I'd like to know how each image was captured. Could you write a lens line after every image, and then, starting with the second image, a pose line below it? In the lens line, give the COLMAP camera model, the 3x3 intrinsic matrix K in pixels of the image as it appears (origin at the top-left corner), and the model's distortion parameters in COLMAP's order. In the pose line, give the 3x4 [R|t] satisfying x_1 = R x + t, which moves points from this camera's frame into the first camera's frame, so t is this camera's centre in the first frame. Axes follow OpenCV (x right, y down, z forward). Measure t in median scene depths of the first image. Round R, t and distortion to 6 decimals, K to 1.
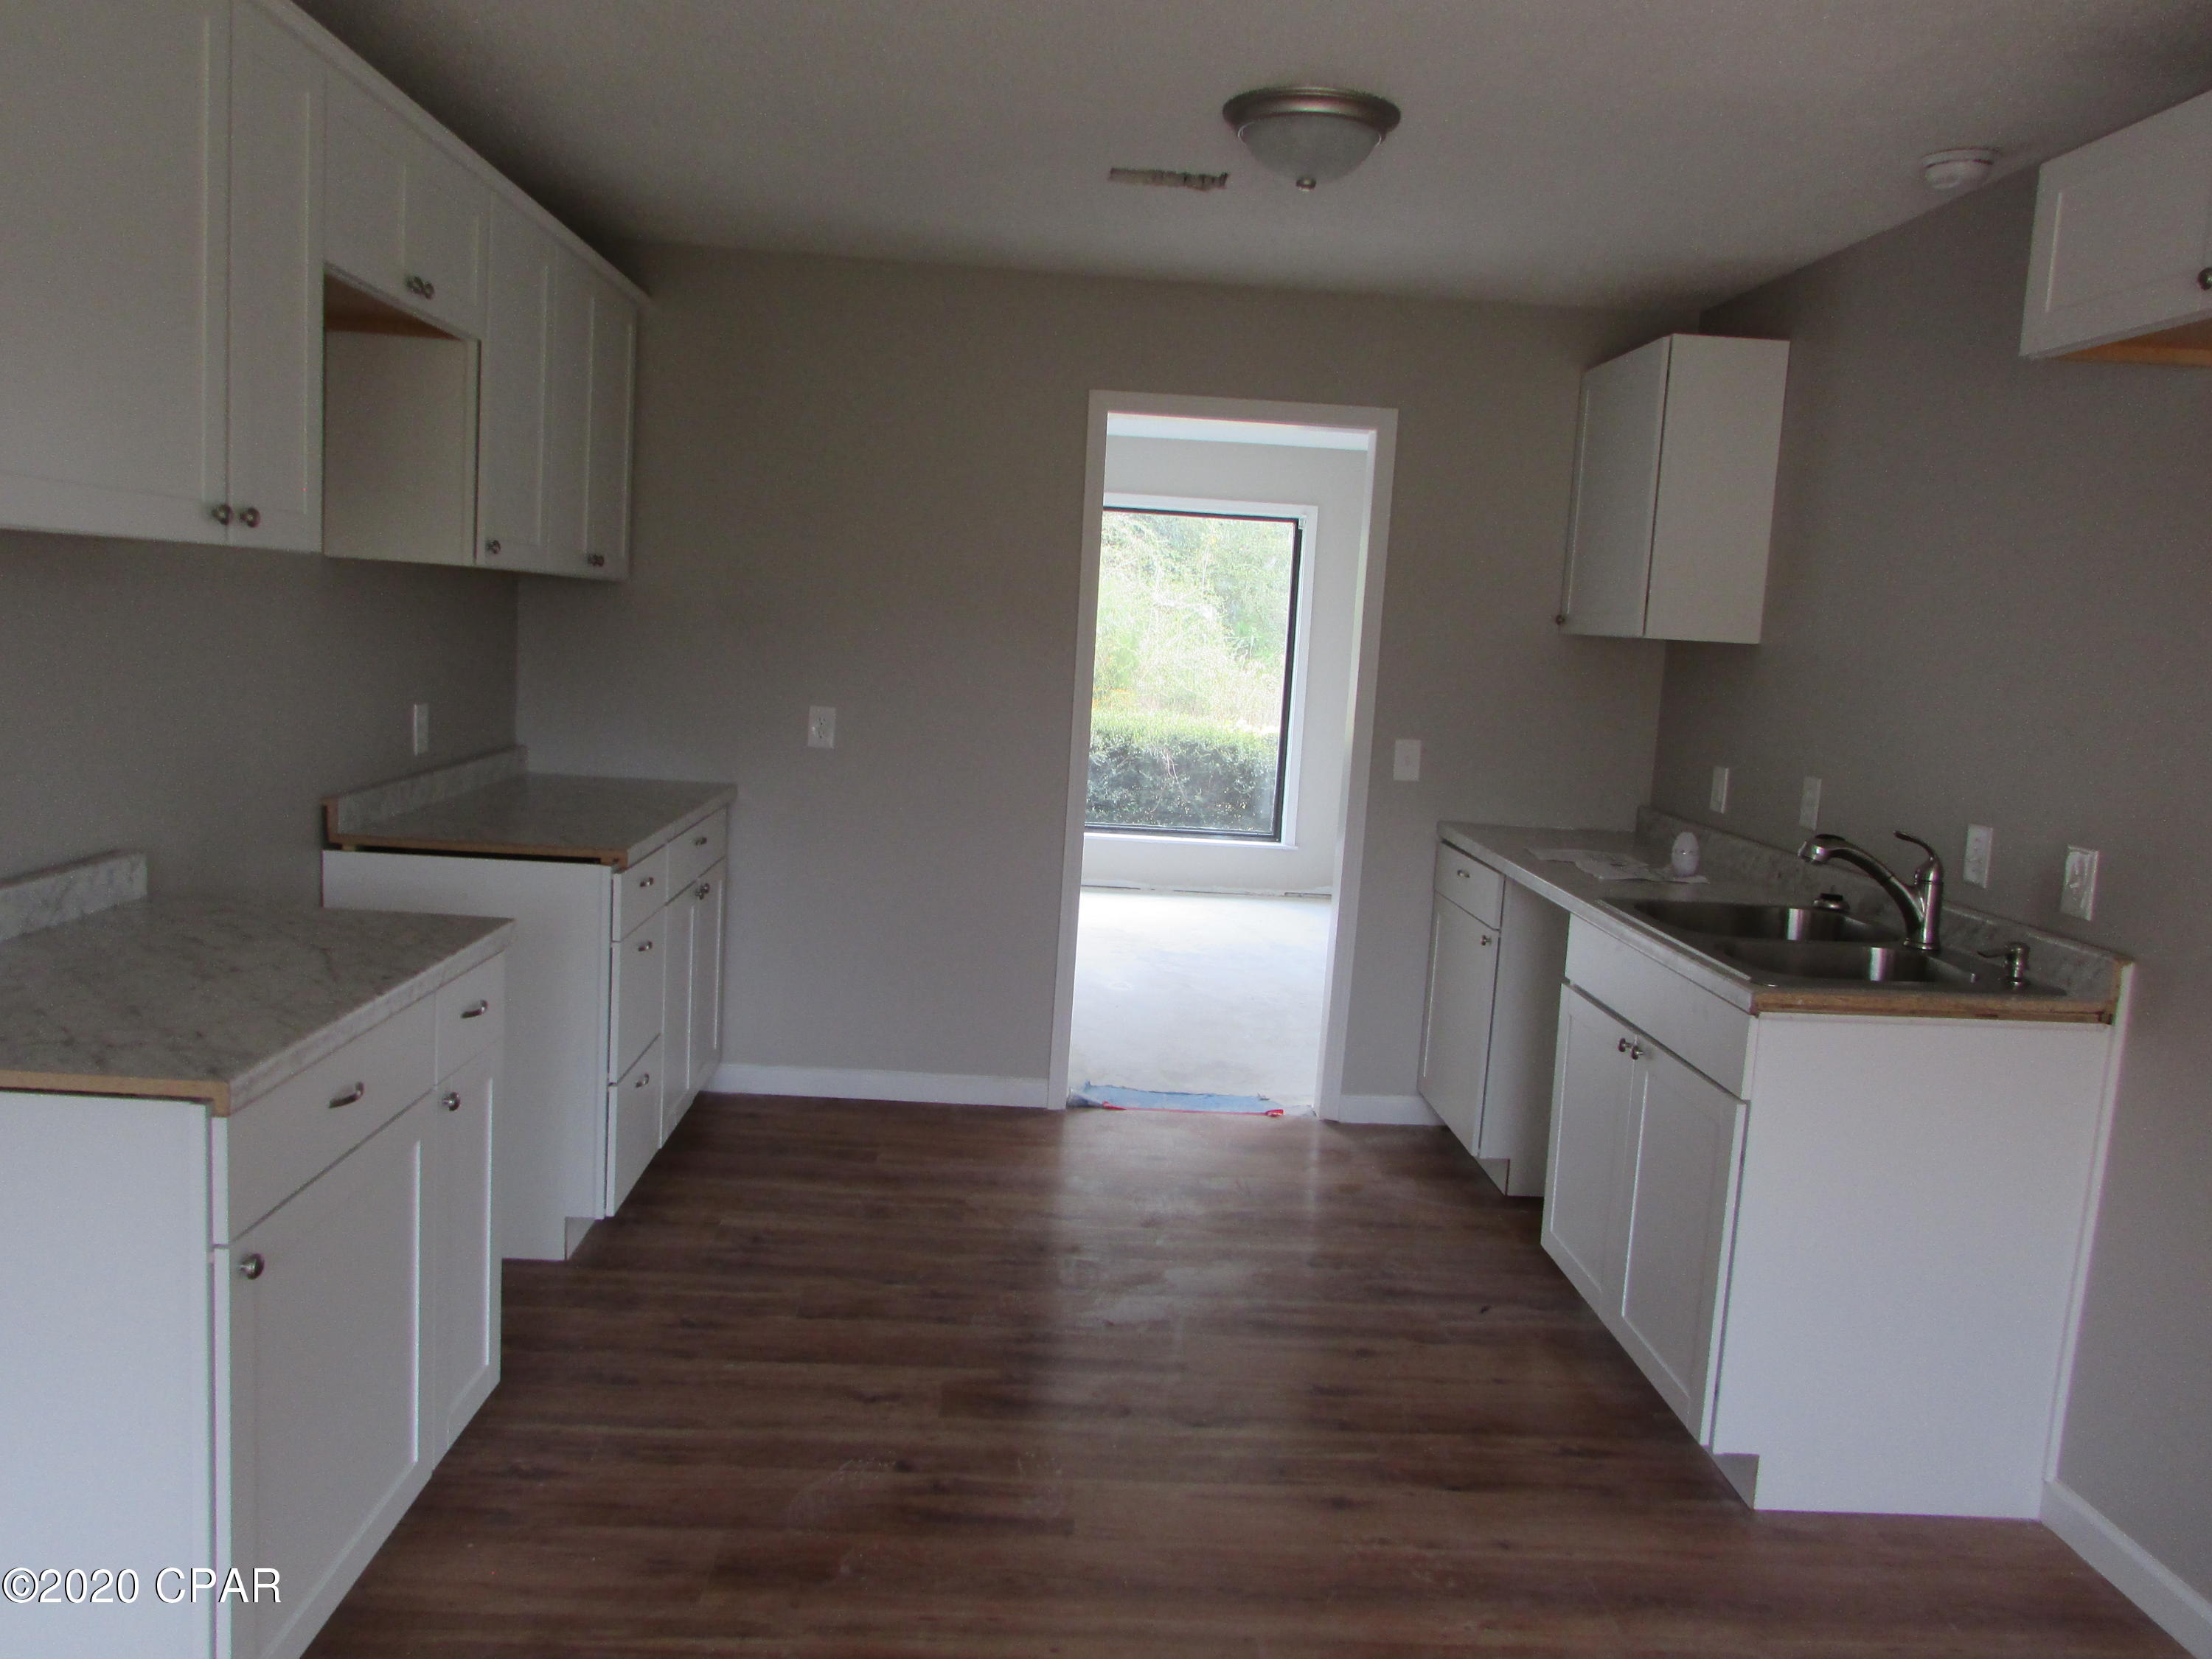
lens RADIAL K [[1654.3, 0, 1105.7], [0, 1654.3, 821.4], [0, 0, 1]] dist [0.008500, 0.004698]
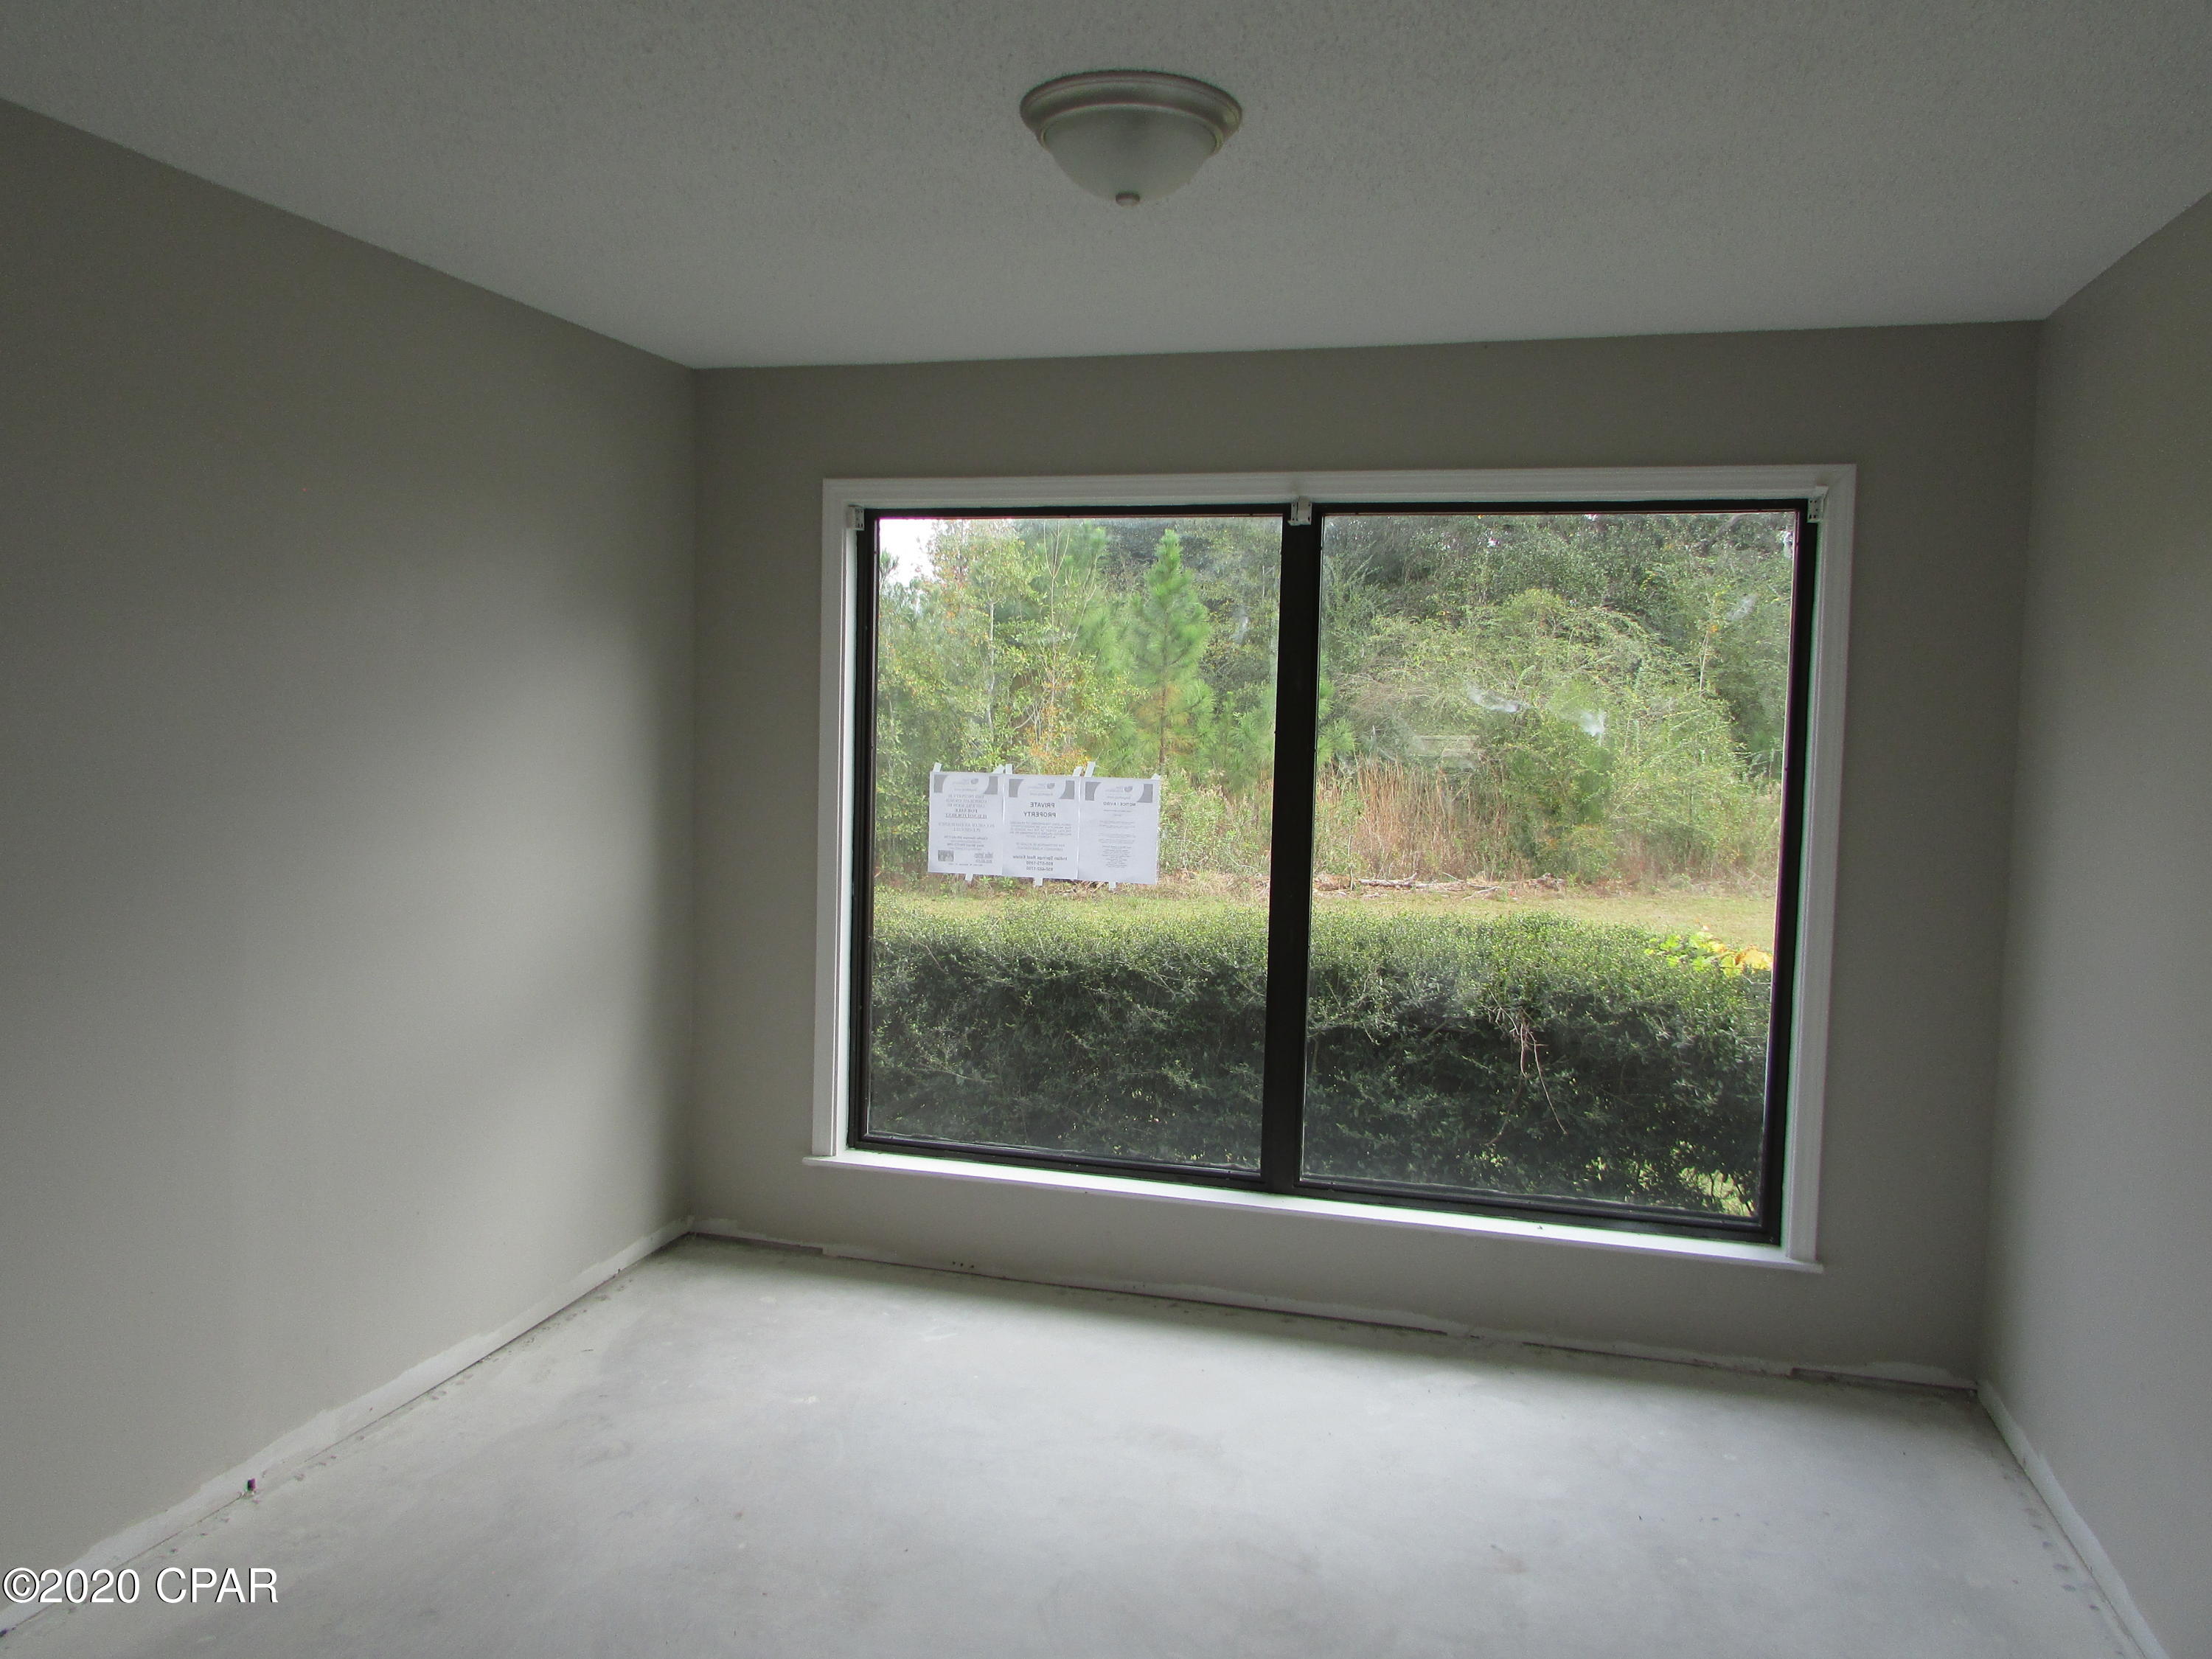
lens RADIAL K [[1654.3, 0, 1107.6], [0, 1654.3, 831.6], [0, 0, 1]] dist [0.008500, 0.004698]
pose [[0.954516, -0.014406, -0.297811, 0.065239], [-0.005294, 0.997856, -0.065238, -0.062884], [0.298112, 0.063848, 0.952393, 0.504482]]
